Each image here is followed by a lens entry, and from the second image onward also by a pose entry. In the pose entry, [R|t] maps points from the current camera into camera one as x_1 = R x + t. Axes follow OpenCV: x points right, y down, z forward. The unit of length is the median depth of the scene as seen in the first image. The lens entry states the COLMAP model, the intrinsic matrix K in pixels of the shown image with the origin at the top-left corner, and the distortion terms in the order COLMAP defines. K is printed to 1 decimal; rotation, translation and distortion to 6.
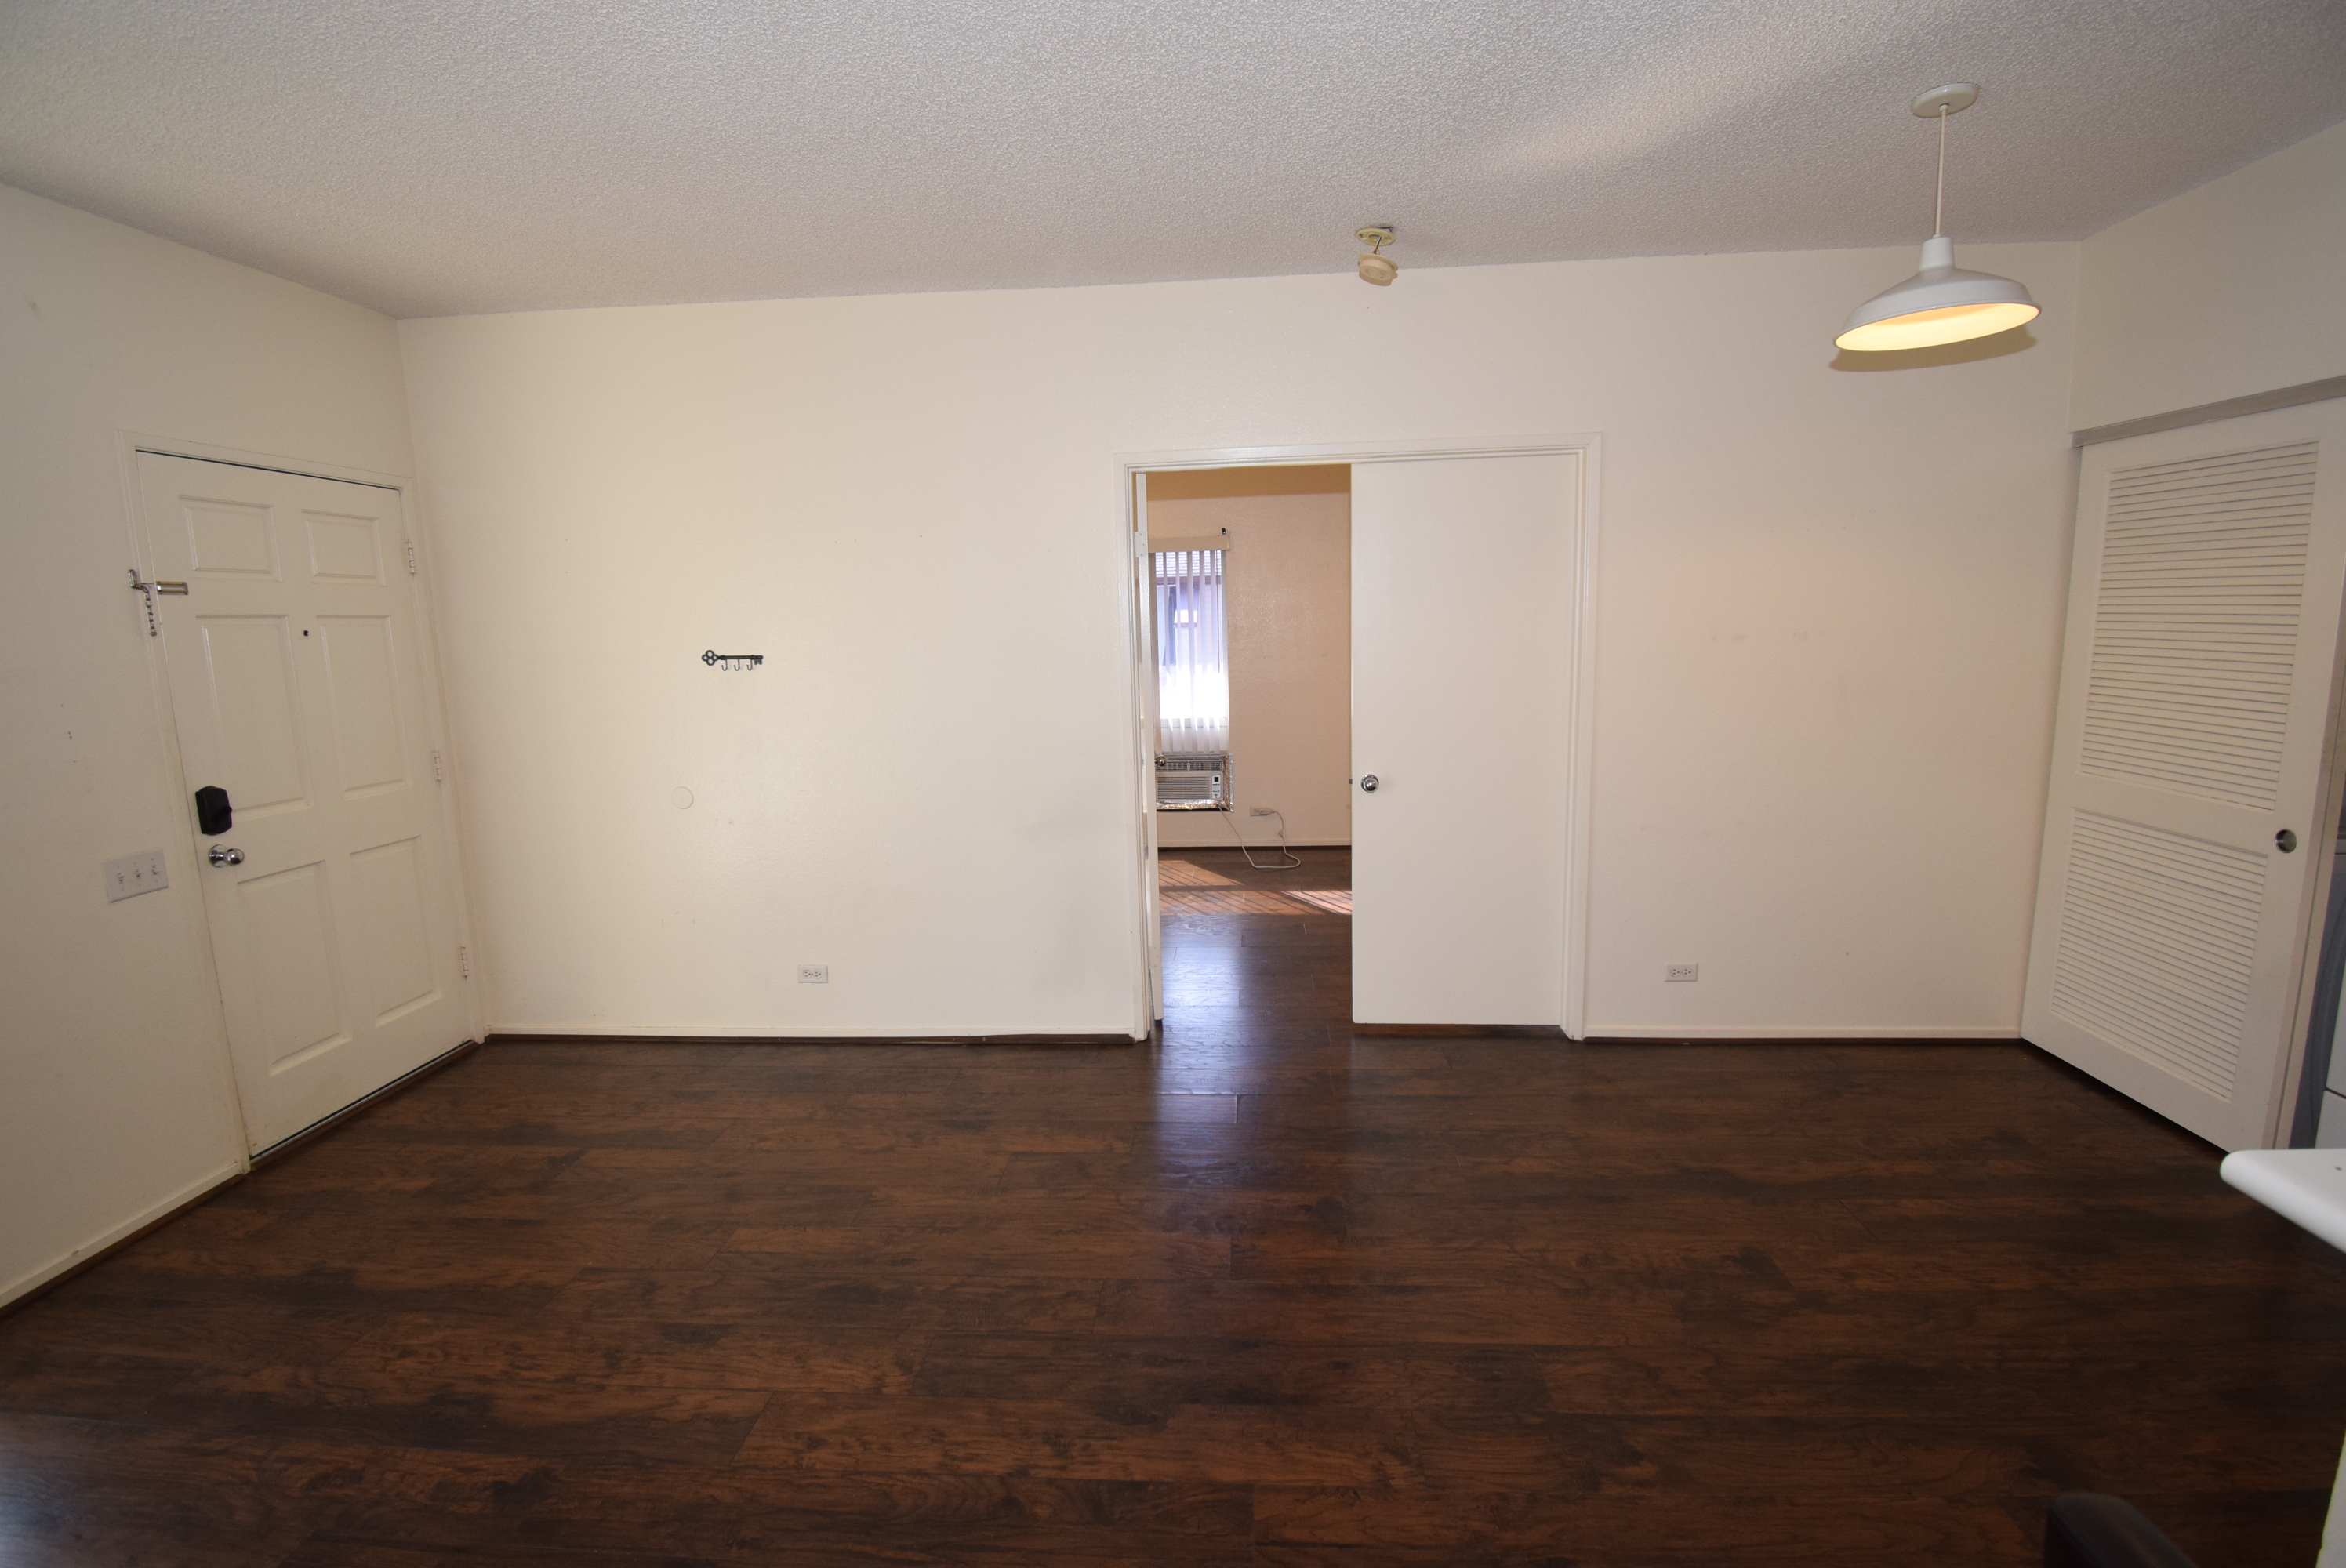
lens RADIAL K [[1038.1, 0, 1173.0], [0, 1038.1, 784.0], [0, 0, 1]] dist [0.020390, -0.025960]
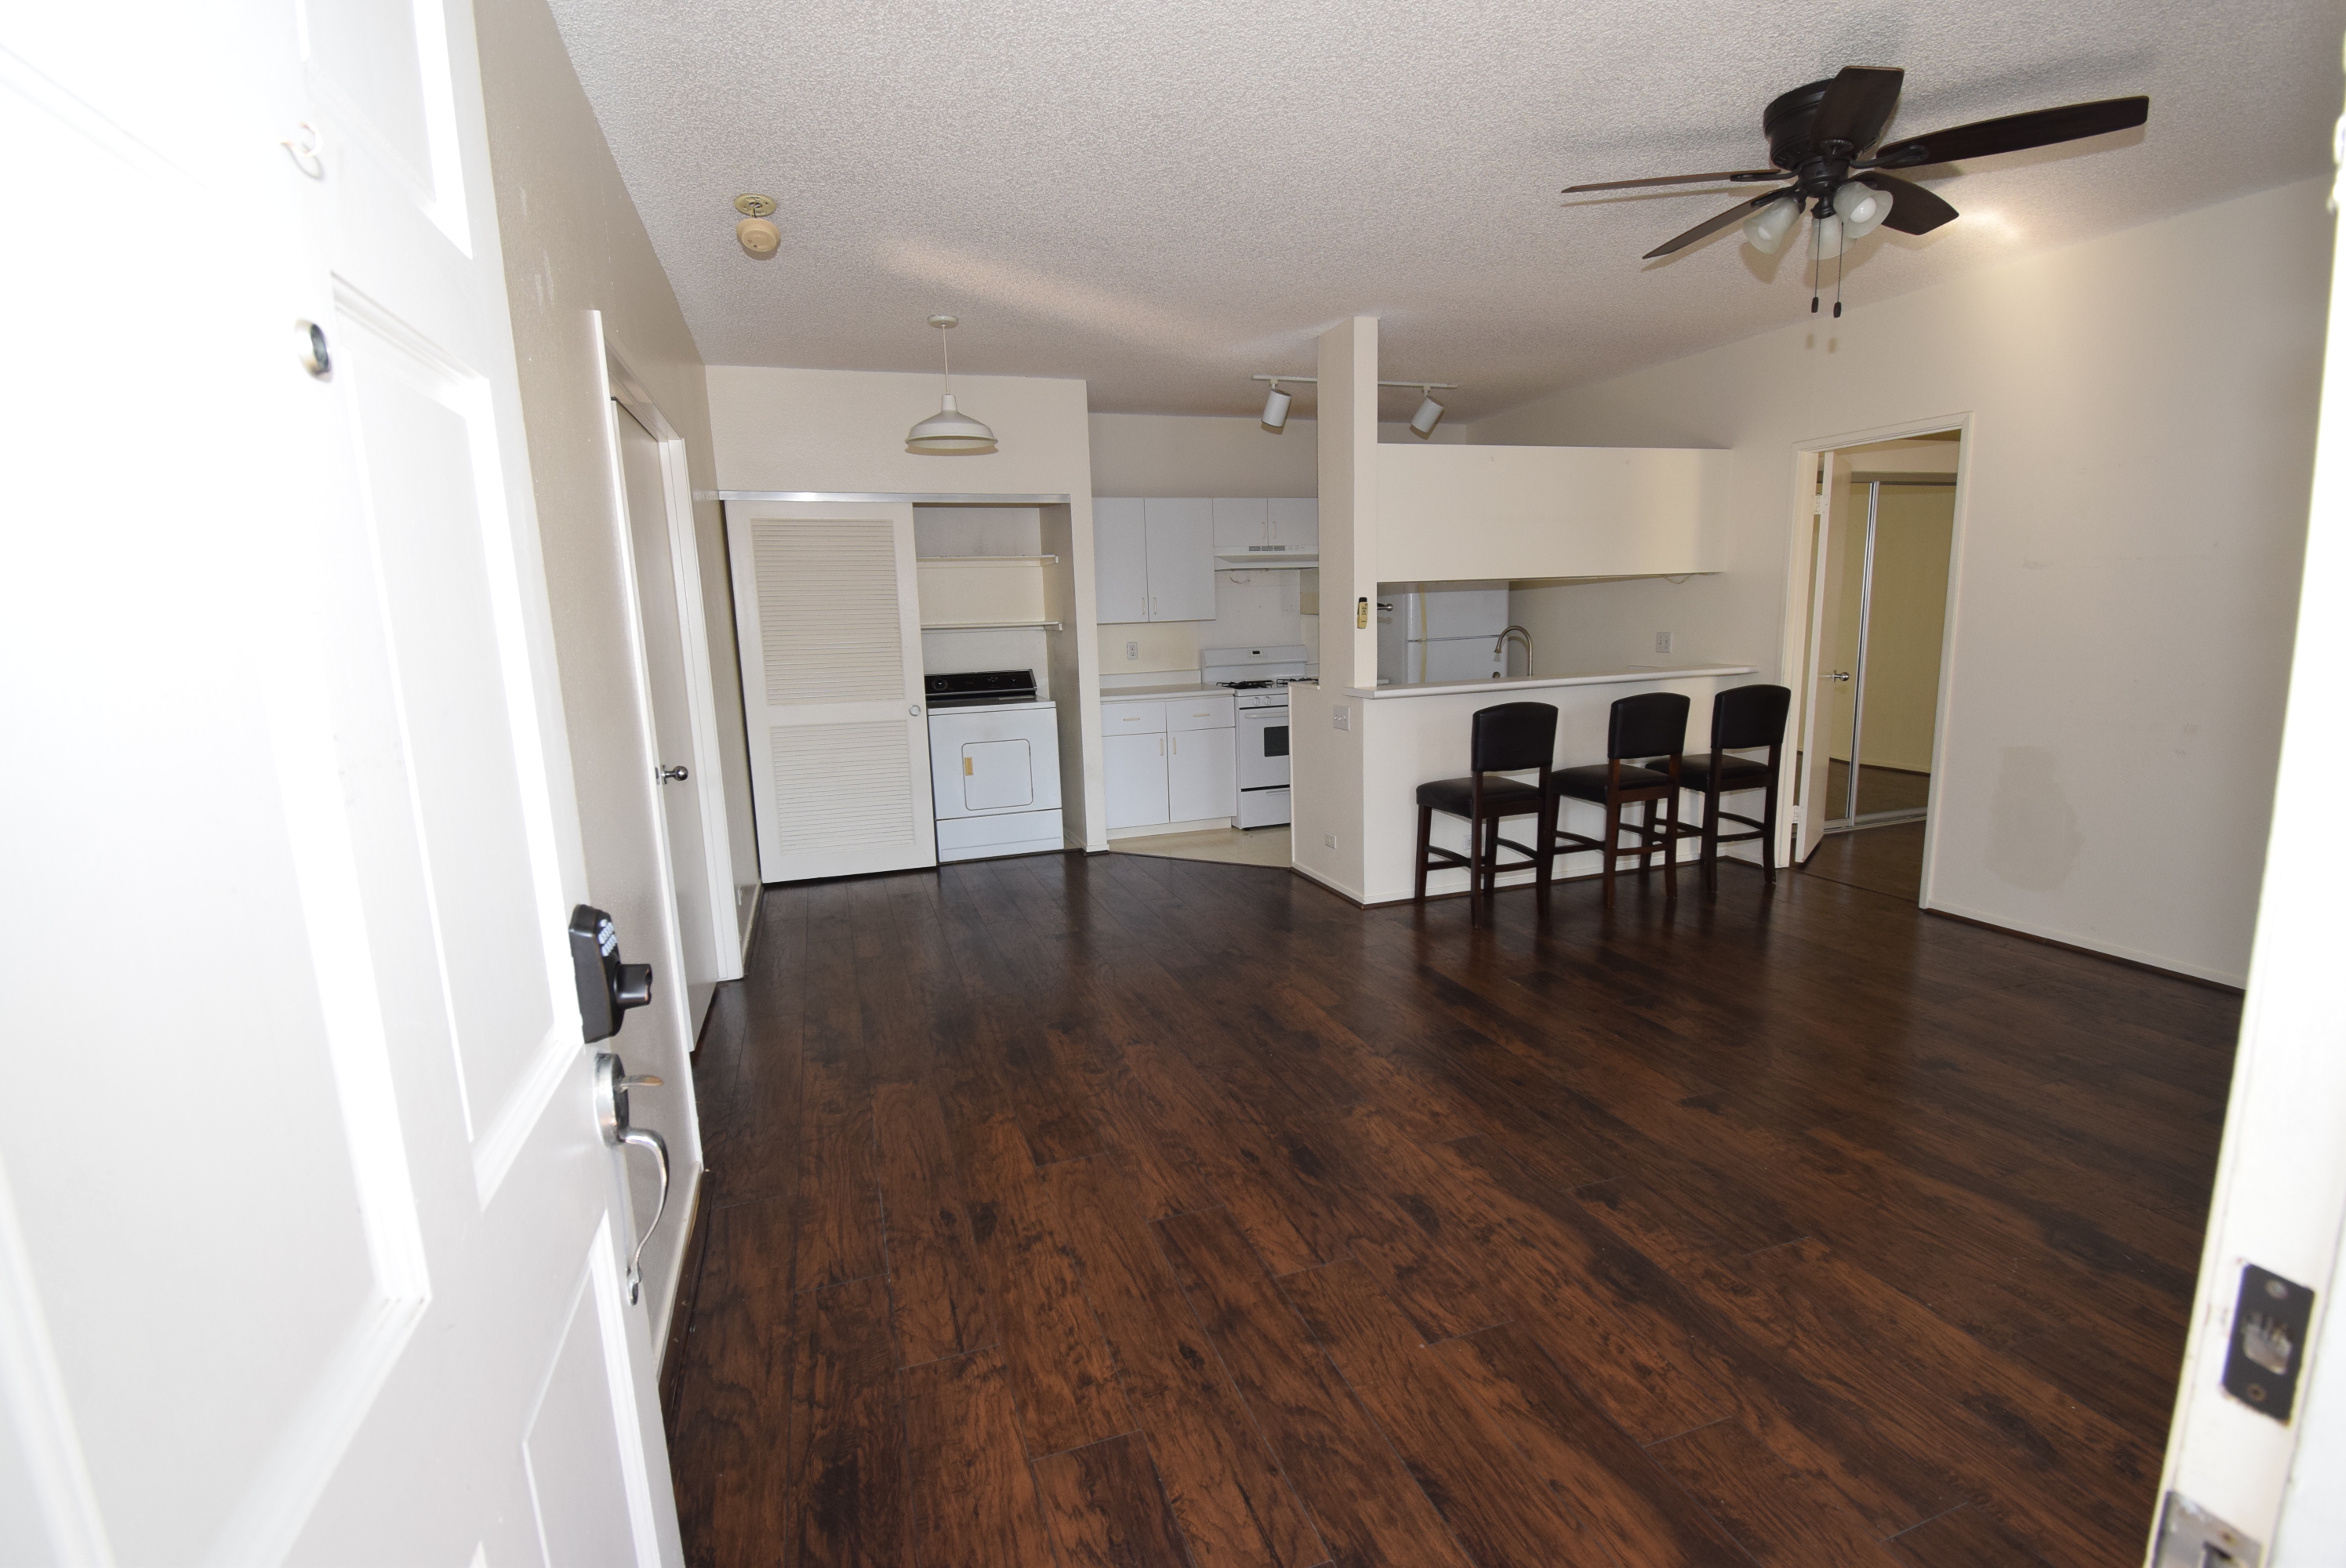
lens RADIAL K [[1038.1, 0, 1173.0], [0, 1038.1, 784.0], [0, 0, 1]] dist [0.020390, -0.025960]
pose [[-0.381749, -0.115232, 0.917055, -1.337446], [0.183417, 0.963020, 0.197360, -0.154072], [-0.905884, 0.243545, -0.346496, 1.547144]]
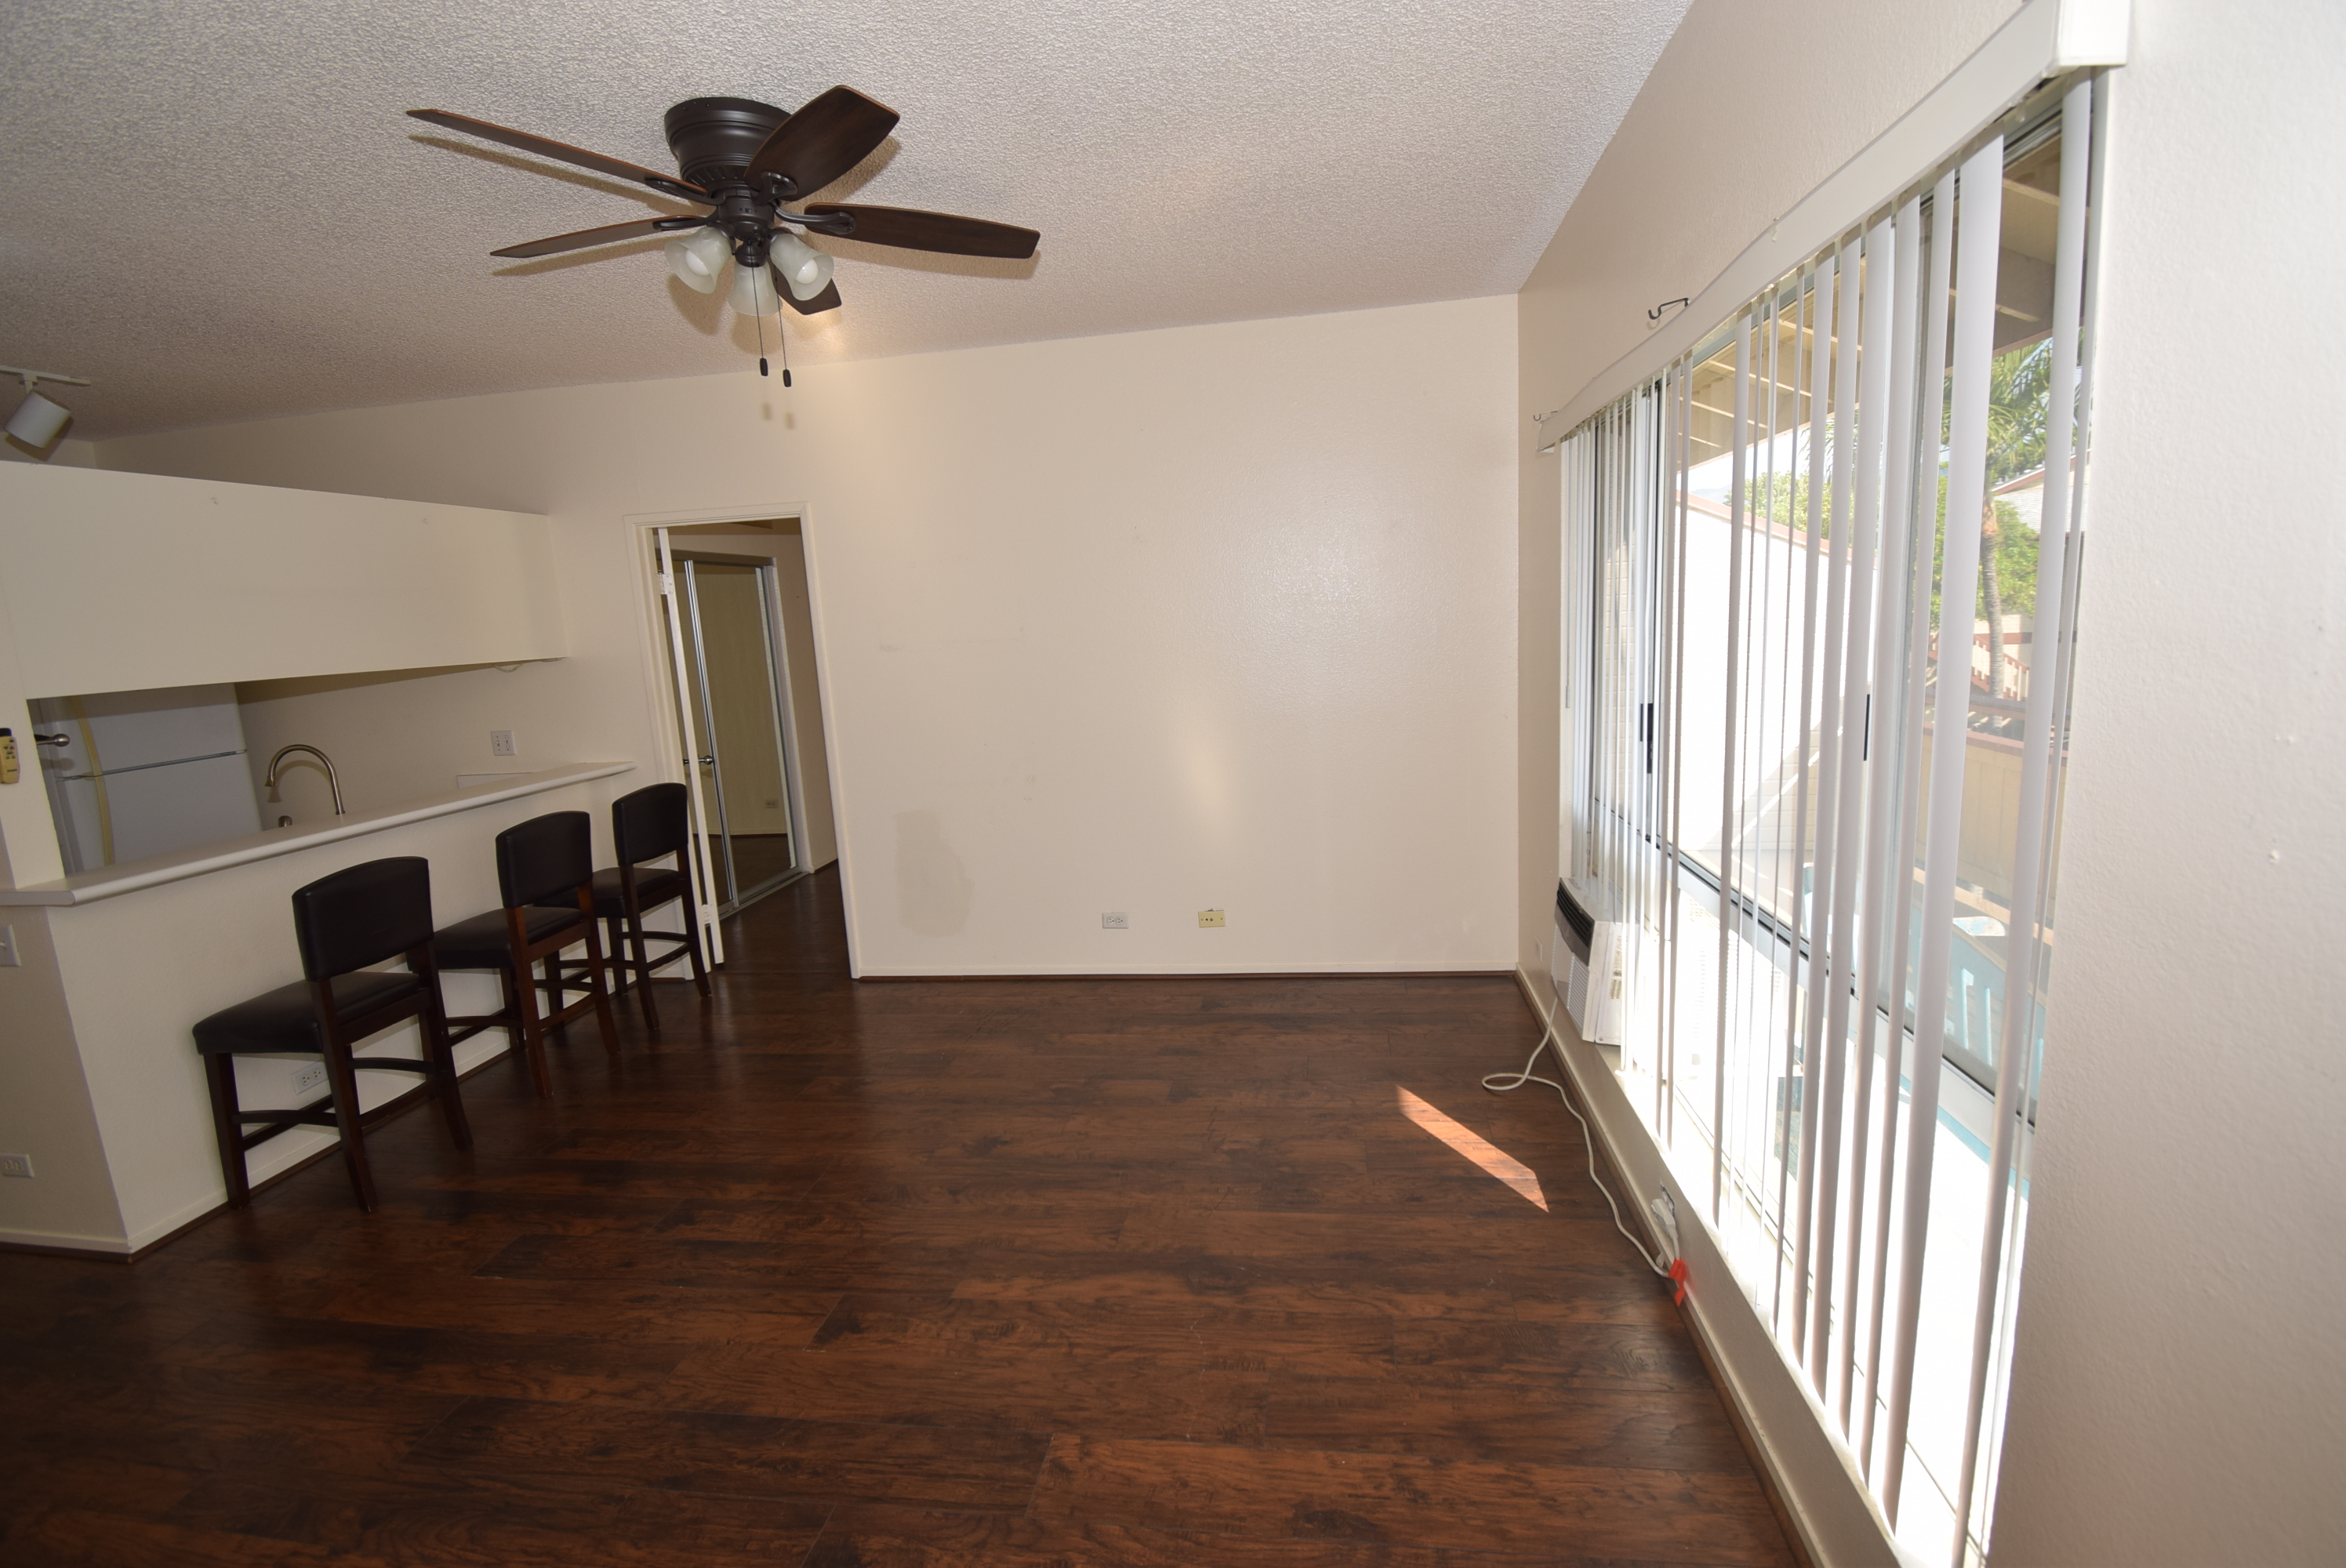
lens RADIAL K [[1038.1, 0, 1173.0], [0, 1038.1, 784.0], [0, 0, 1]] dist [0.020390, -0.025960]
pose [[-0.994113, 0.068343, 0.084078, -0.900800], [0.091182, 0.946861, 0.308448, -0.206893], [-0.058530, 0.314299, -0.947518, 1.400646]]
